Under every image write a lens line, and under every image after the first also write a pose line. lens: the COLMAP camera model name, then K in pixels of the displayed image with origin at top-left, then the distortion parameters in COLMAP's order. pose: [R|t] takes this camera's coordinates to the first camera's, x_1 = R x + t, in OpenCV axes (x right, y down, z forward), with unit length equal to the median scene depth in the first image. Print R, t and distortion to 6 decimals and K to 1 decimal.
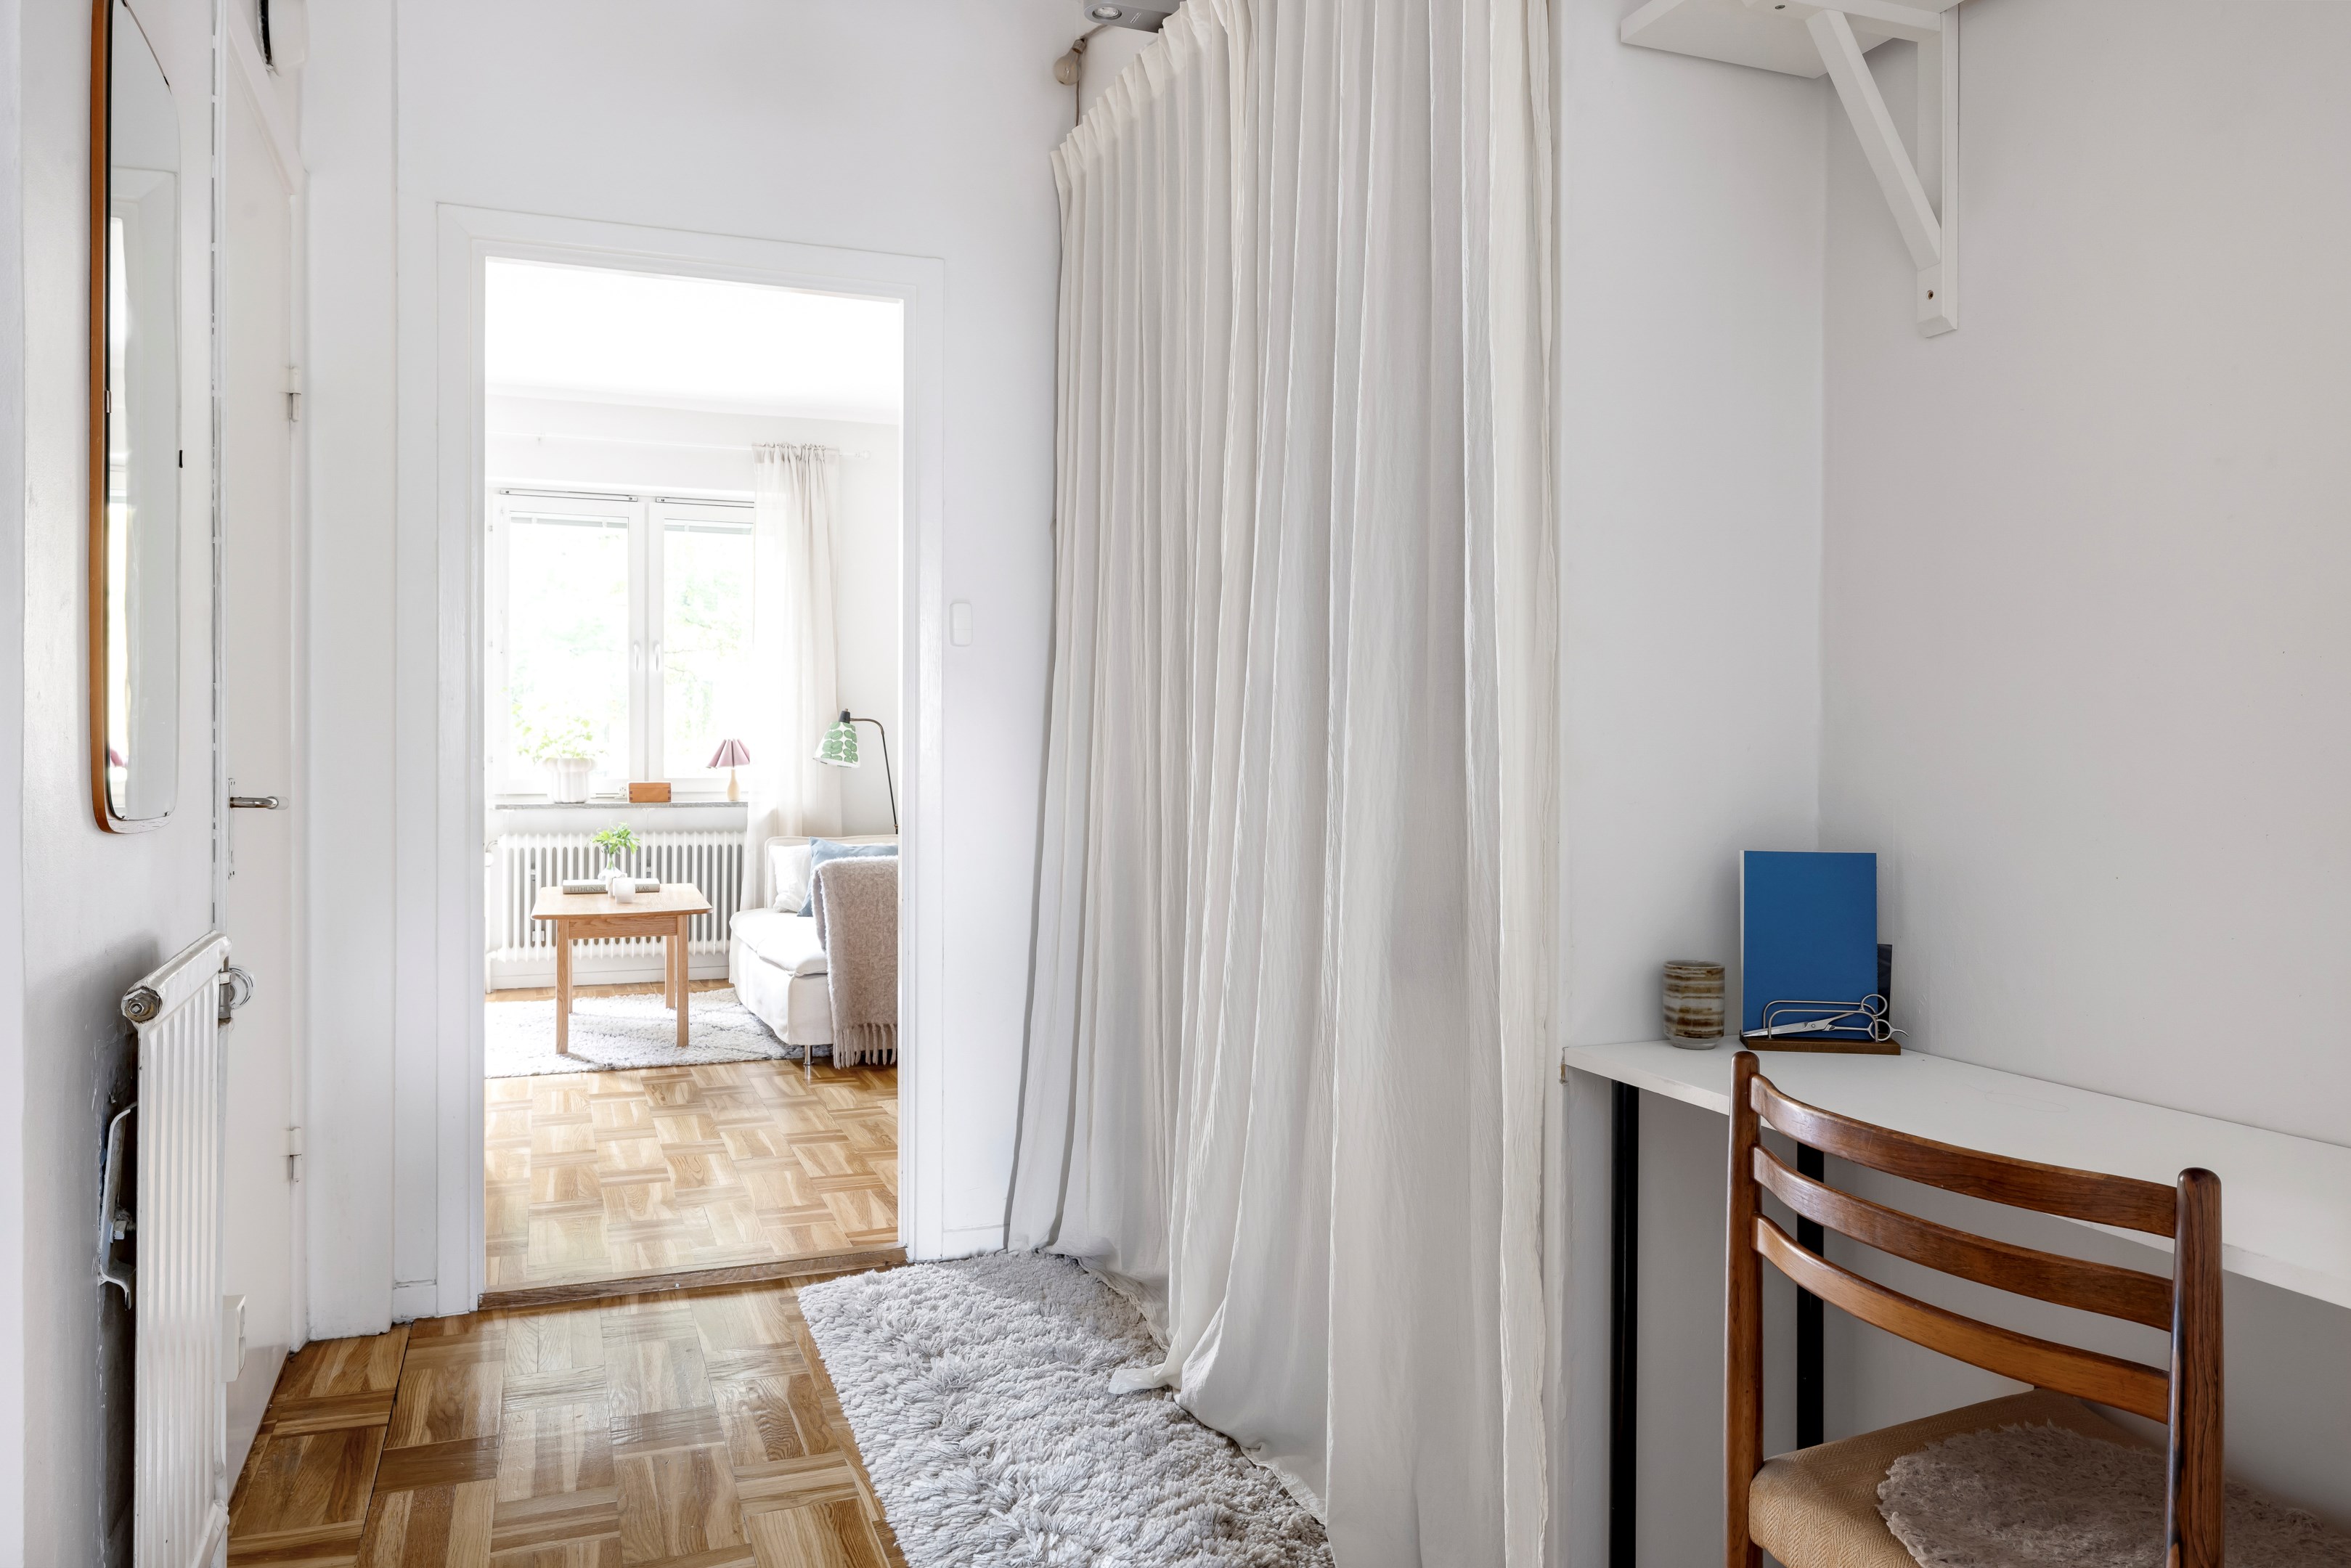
lens RADIAL K [[1618.0, 0, 1173.8], [0, 1618.0, 761.2], [0, 0, 1]] dist [-0.004058, -0.004694]
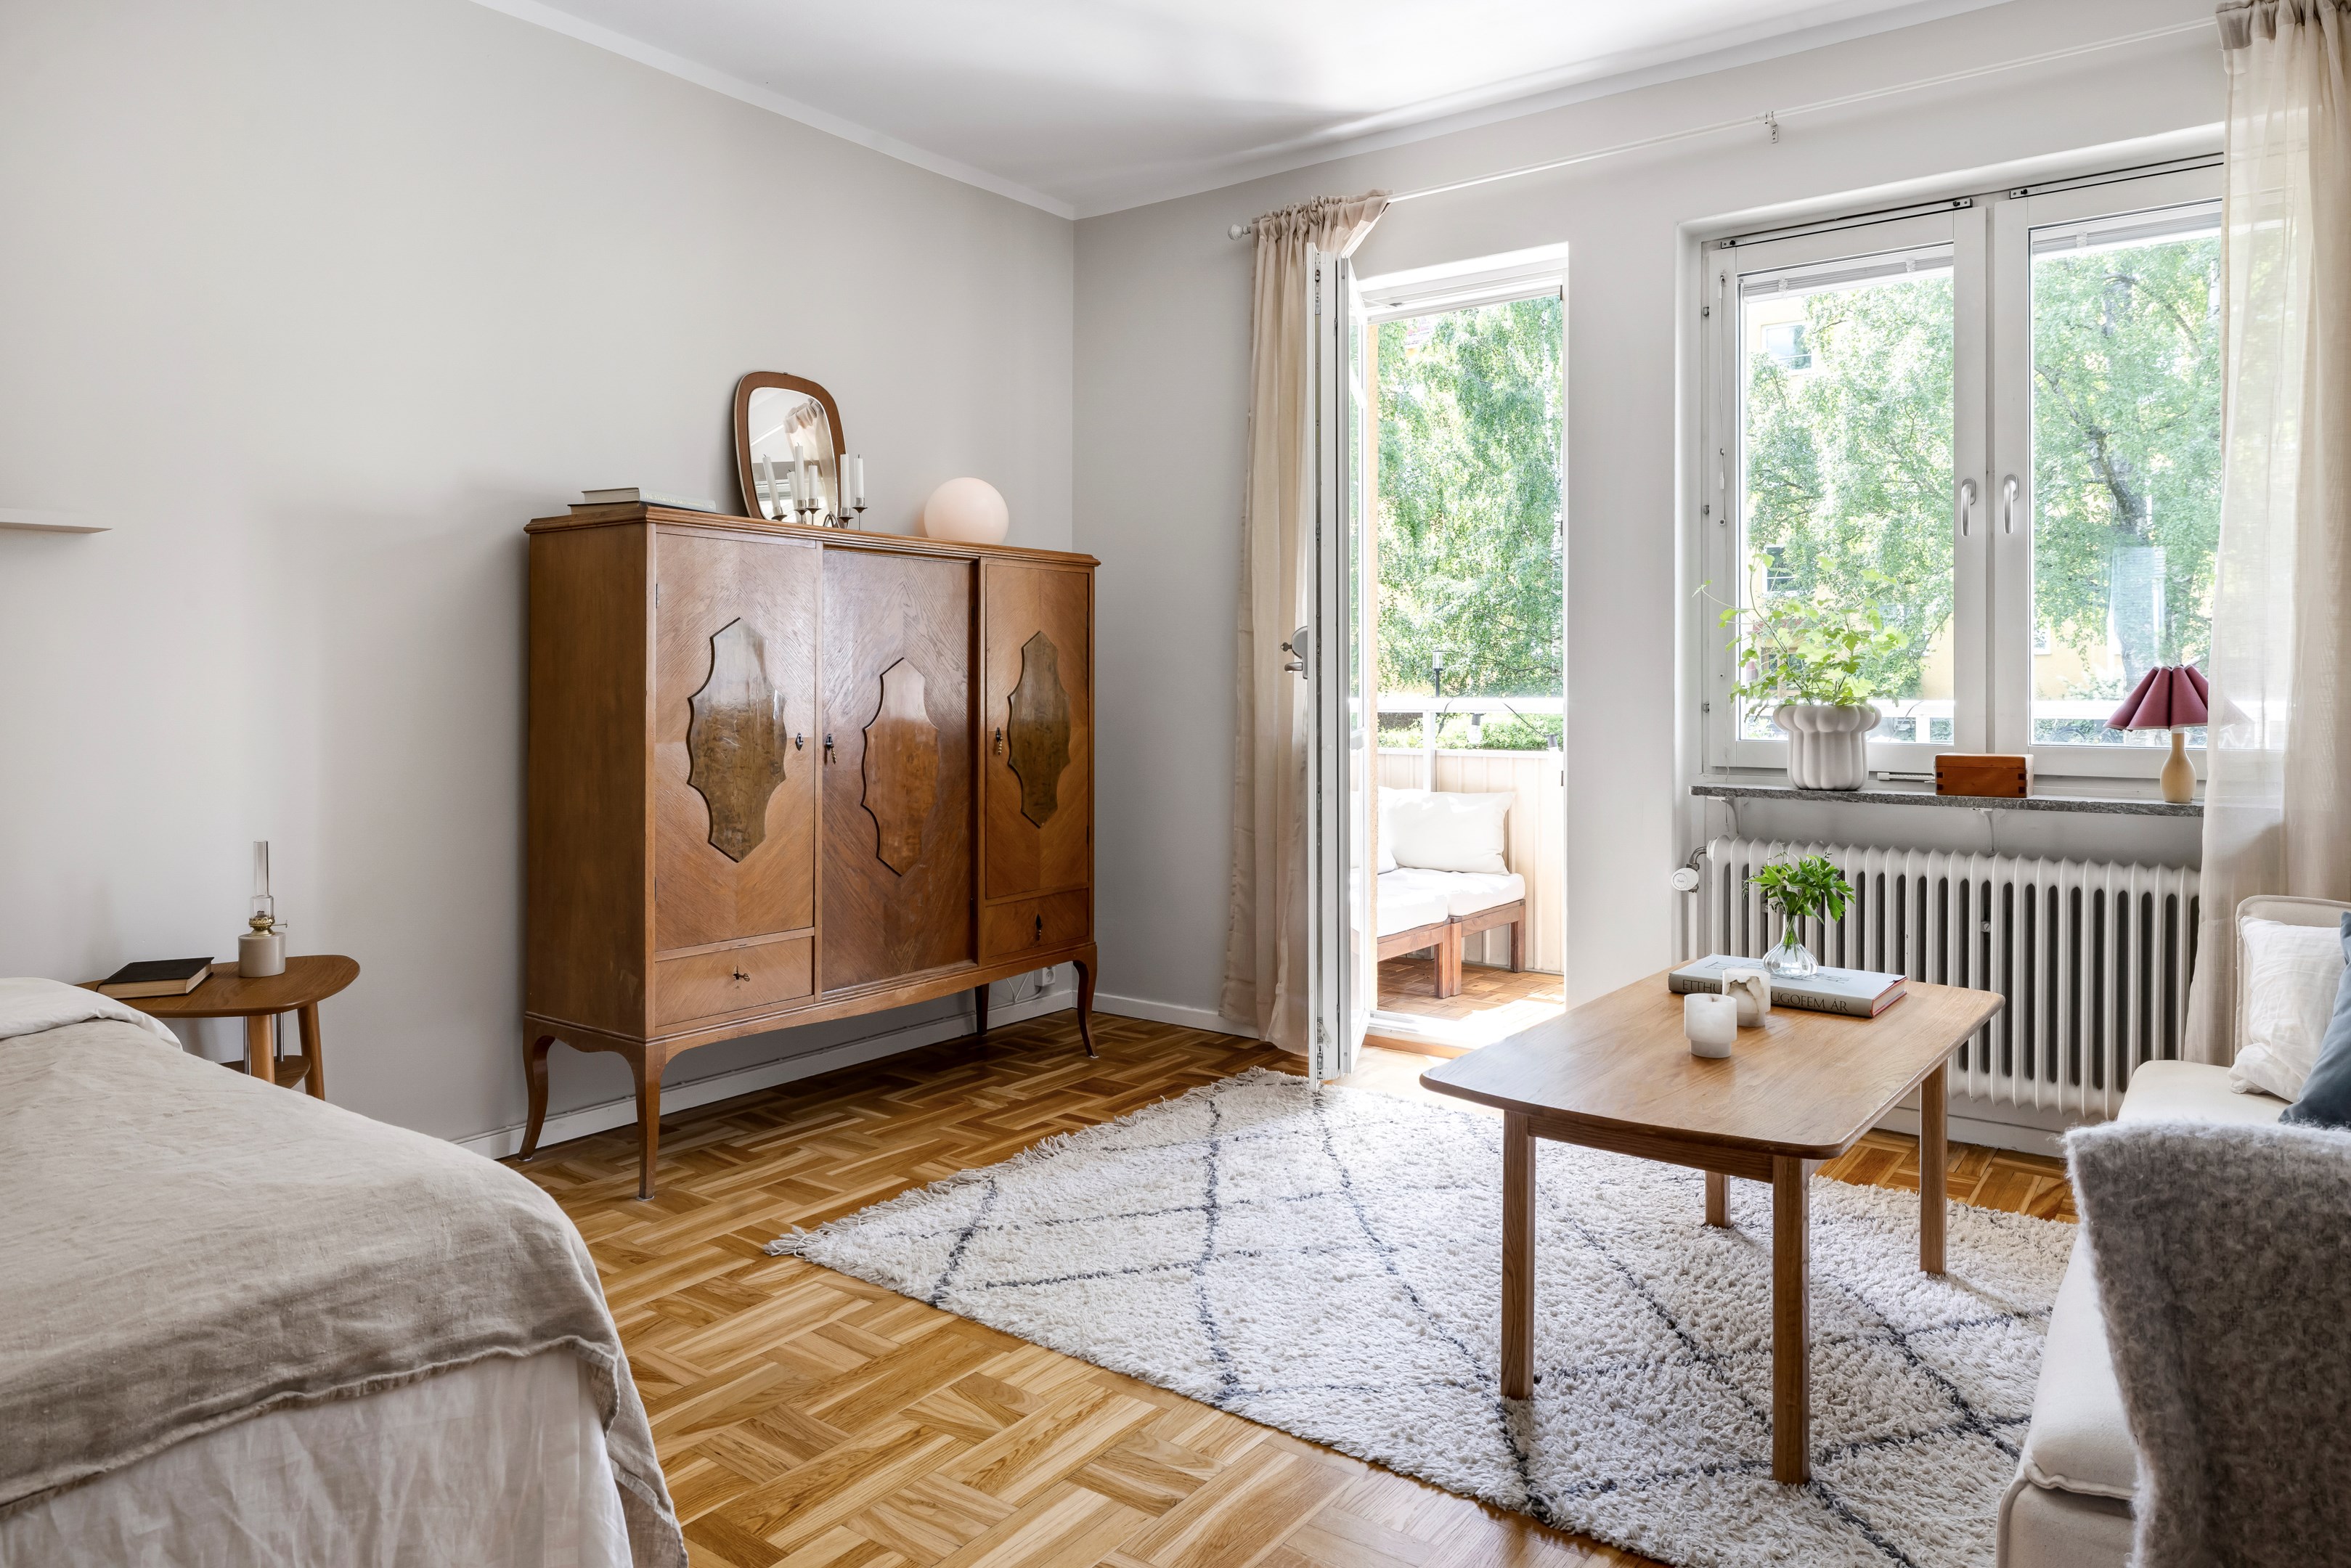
lens RADIAL K [[1480.0, 0, 1220.7], [0, 1480.0, 687.6], [0, 0, 1]] dist [-0.003148, 0.000240]
pose [[0.540188, 0.001679, -0.841543, -0.067248], [-0.001052, 0.999999, 0.001320, -0.008416], [0.841544, 0.000173, 0.540189, 0.564898]]
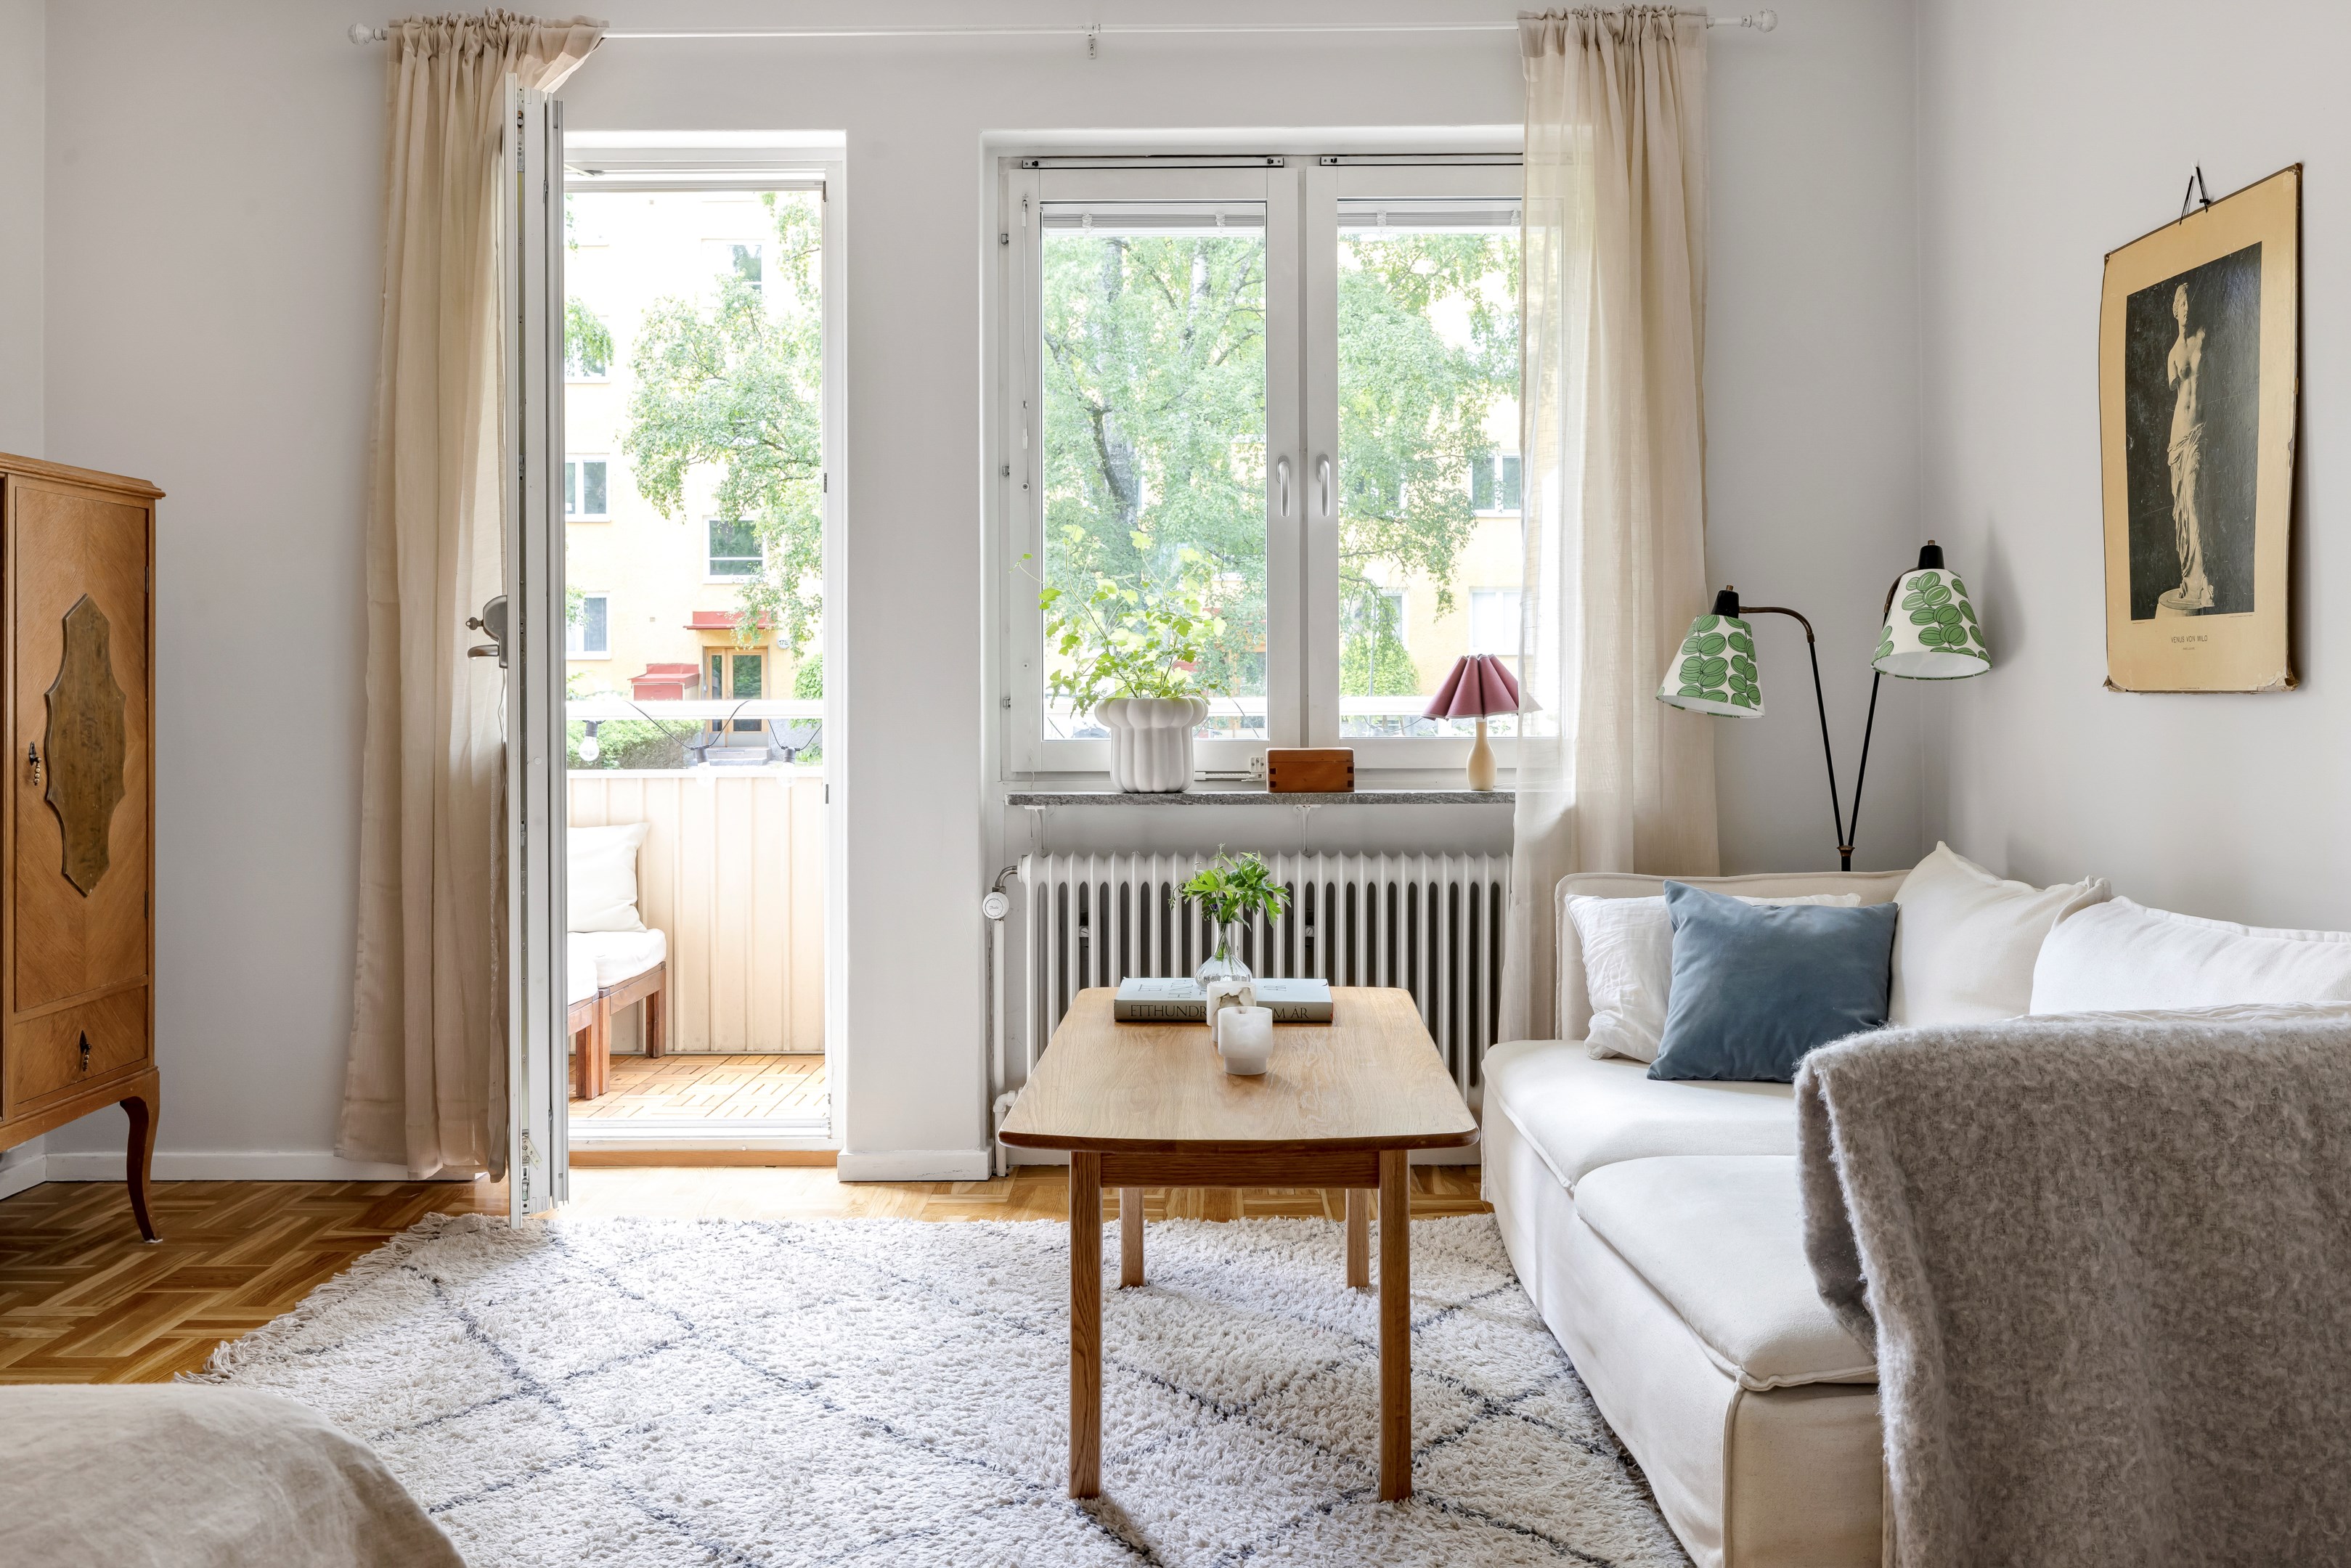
lens RADIAL K [[1947.4, 0, 1177.9], [0, 1947.4, 685.1], [0, 0, 1]] dist [-0.004938, 0.006483]
pose [[0.926804, -0.005905, -0.375498, -0.148550], [0.004121, 0.999976, -0.005553, -0.002751], [0.375522, 0.003599, 0.926807, 0.465515]]
